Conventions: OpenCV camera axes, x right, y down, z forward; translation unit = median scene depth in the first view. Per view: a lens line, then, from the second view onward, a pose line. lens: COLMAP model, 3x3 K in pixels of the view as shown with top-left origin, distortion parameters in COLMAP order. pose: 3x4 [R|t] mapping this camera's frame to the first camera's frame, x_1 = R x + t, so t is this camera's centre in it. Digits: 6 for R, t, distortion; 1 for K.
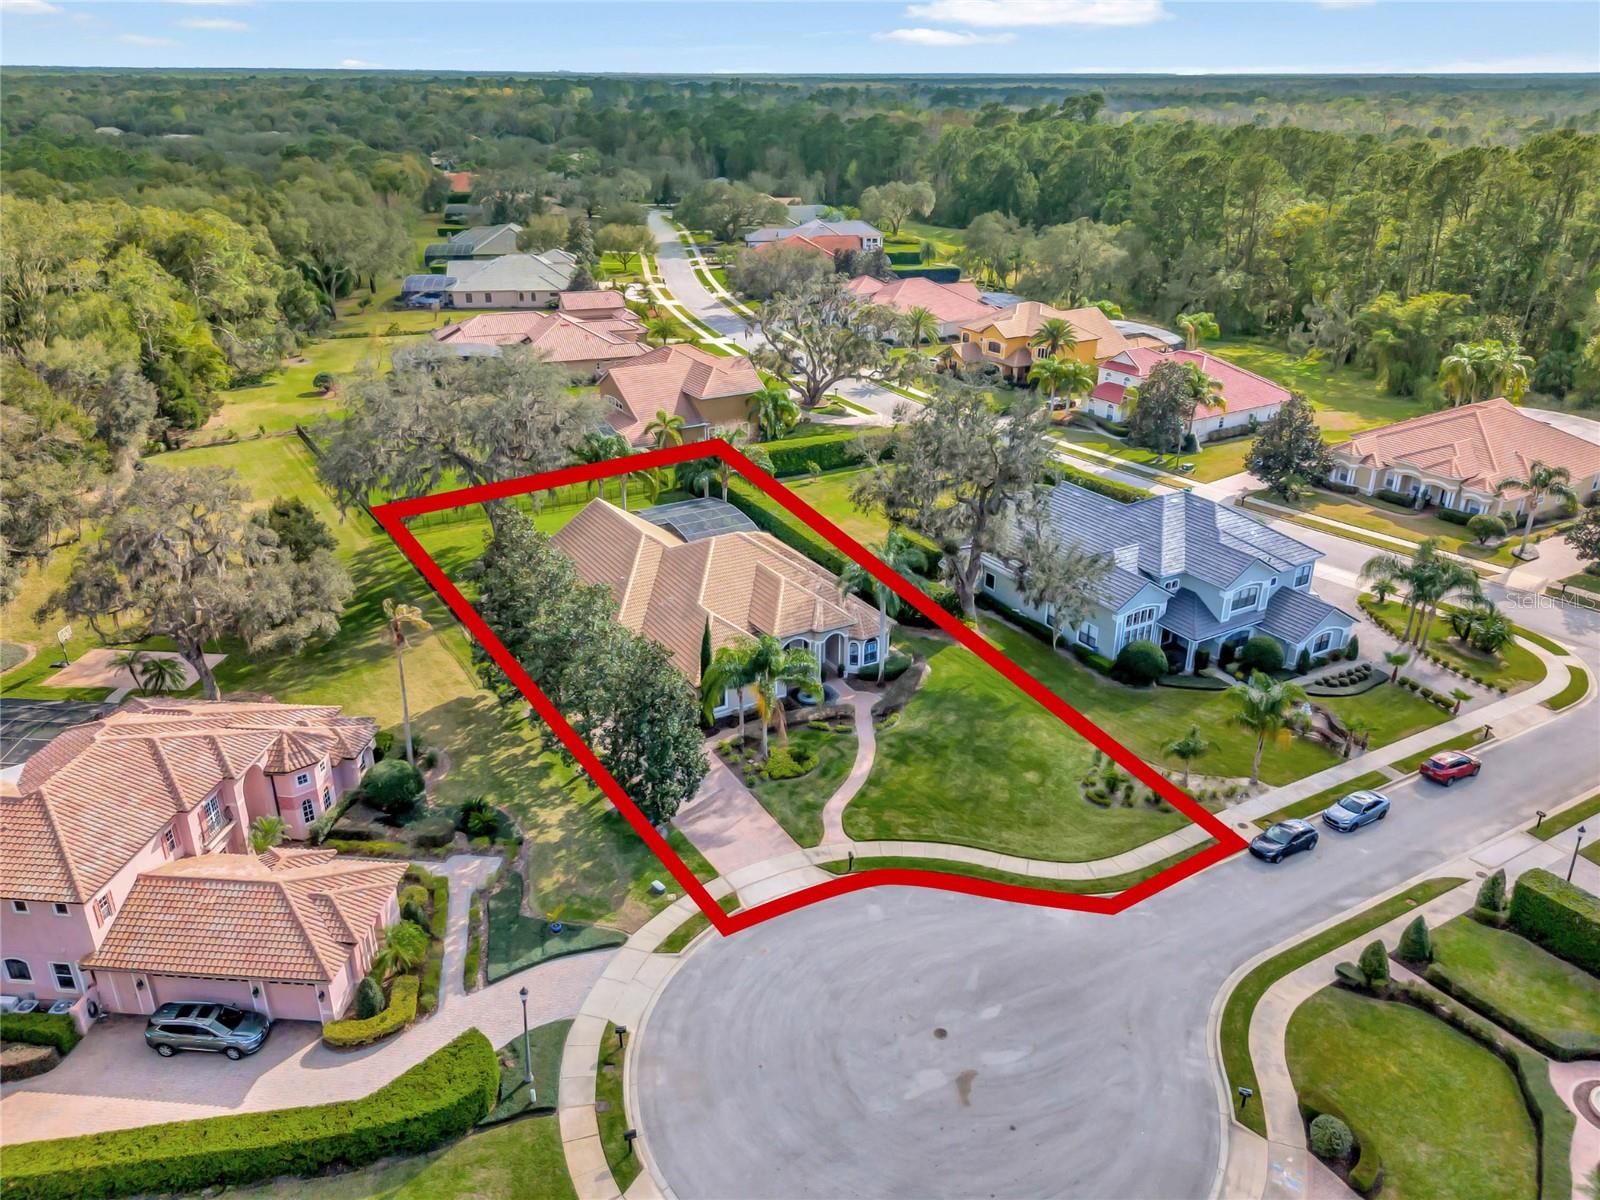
lens RADIAL K [[1174.0, 0, 800.0], [0, 1174.0, 600.0], [0, 0, 1]] dist [0.071978, -0.085896]
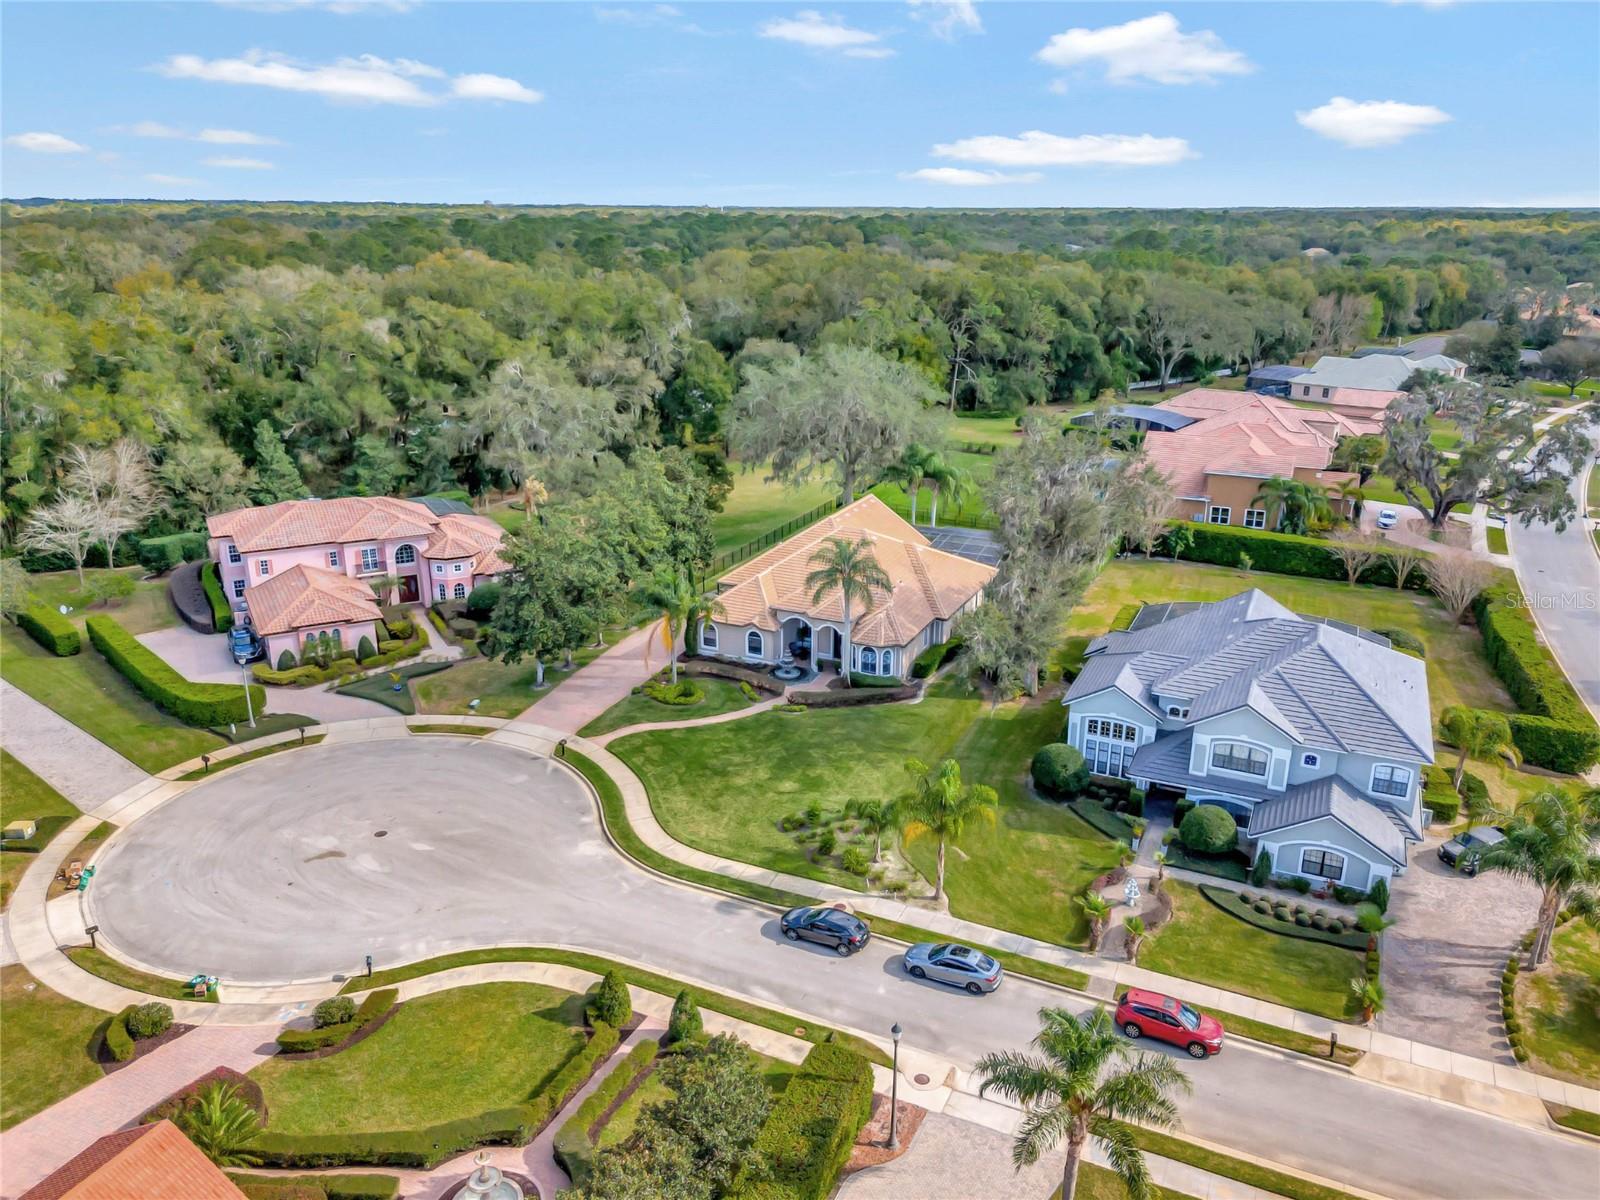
lens RADIAL K [[1174.0, 0, 800.0], [0, 1174.0, 600.0], [0, 0, 1]] dist [0.071978, -0.085896]
pose [[0.563154, 0.260105, -0.784349, 0.908973], [-0.338581, 0.938468, 0.068117, -0.060260], [0.753804, 0.227205, 0.616569, 0.386308]]
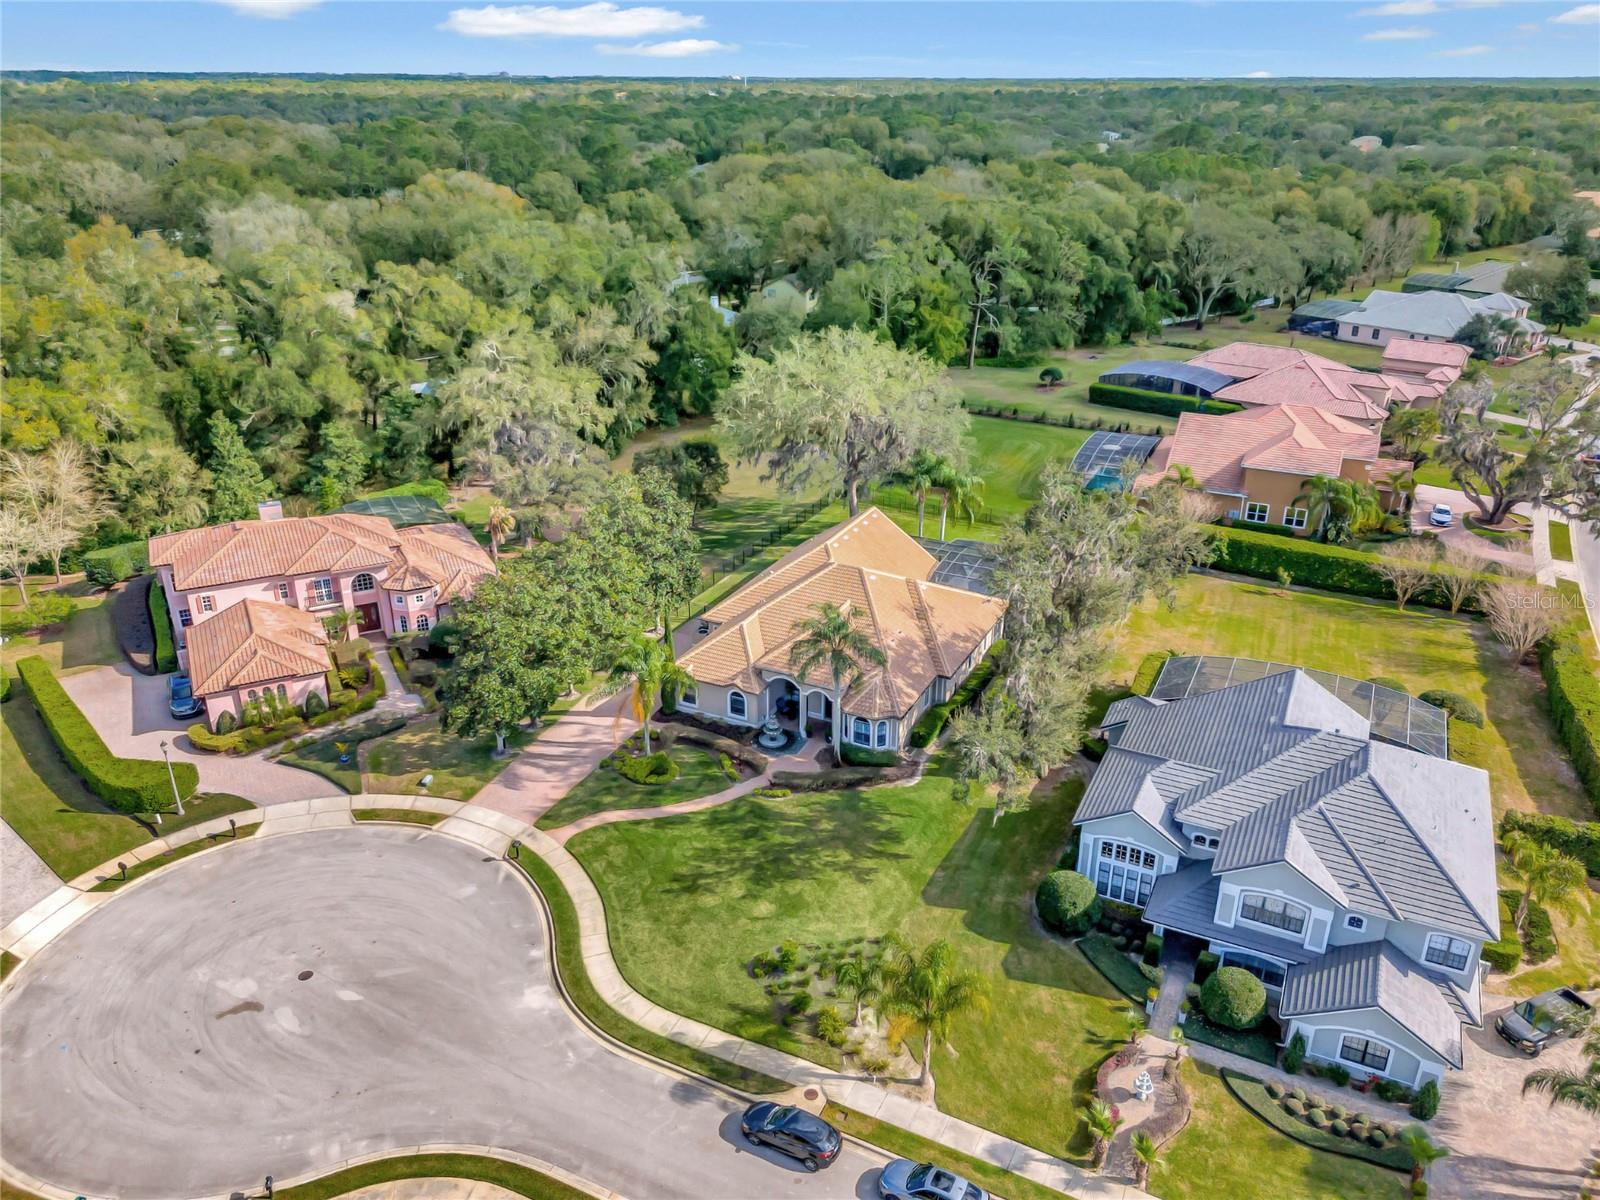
lens RADIAL K [[1177.1, 0, 800.0], [0, 1177.1, 600.0], [0, 0, 1]] dist [0.056377, -0.054668]
pose [[0.545531, 0.335873, -0.767845, 0.793081], [-0.342036, 0.925637, 0.161888, -0.205001], [0.765119, 0.174316, 0.619844, 0.450813]]
